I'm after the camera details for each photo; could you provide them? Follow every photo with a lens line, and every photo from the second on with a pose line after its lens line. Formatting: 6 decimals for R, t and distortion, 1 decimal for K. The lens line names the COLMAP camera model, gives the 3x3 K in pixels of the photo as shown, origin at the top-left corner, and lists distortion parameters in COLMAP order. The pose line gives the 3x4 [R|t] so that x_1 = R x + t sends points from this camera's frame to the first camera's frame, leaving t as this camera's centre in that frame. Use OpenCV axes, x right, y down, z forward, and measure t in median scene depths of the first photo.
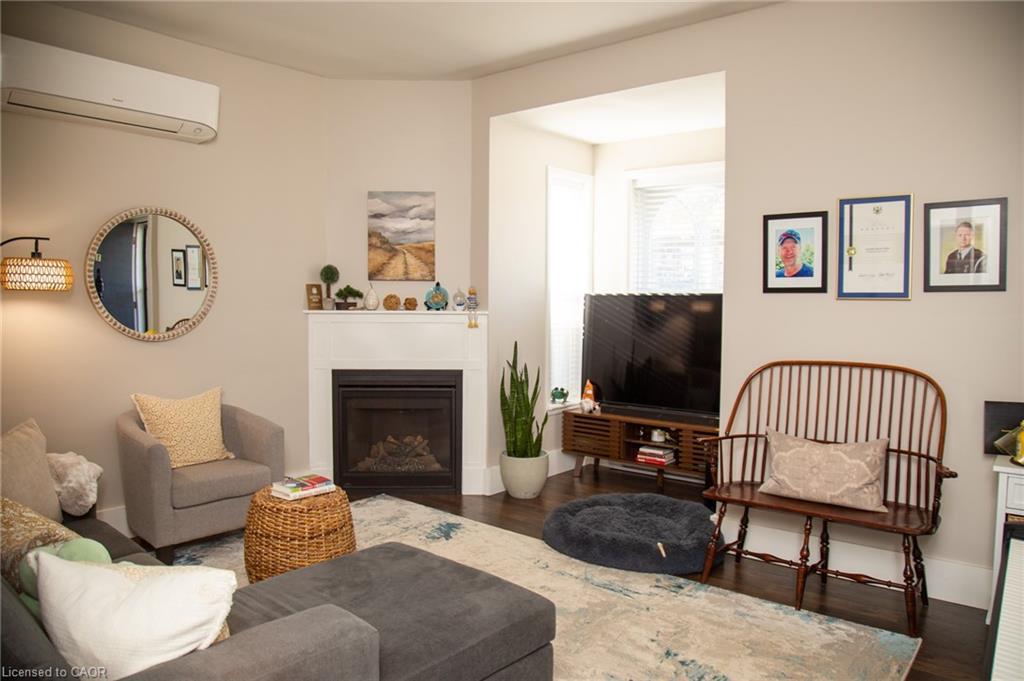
lens RADIAL K [[693.8, 0, 509.3], [0, 693.8, 341.3], [0, 0, 1]] dist [-0.115784, 0.047440]
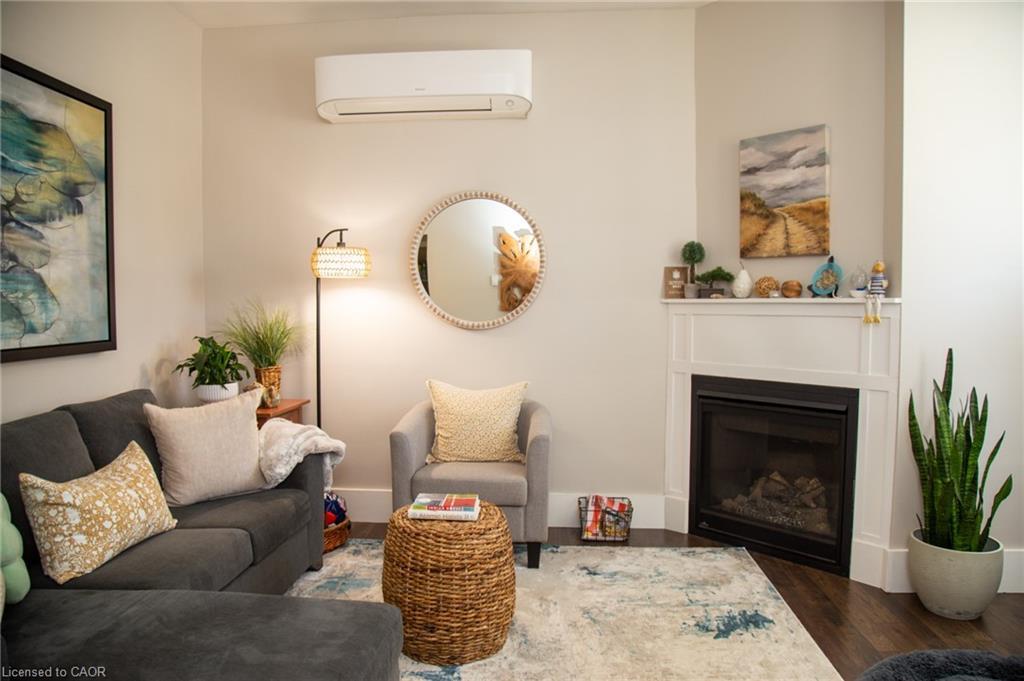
lens RADIAL K [[693.8, 0, 511.7], [0, 693.8, 342.8], [0, 0, 1]] dist [-0.115784, 0.047440]
pose [[0.590145, 0.036064, -0.806491, 0.251838], [-0.042869, 0.998992, 0.013303, 0.003276], [0.806158, 0.026723, 0.591097, 0.366282]]
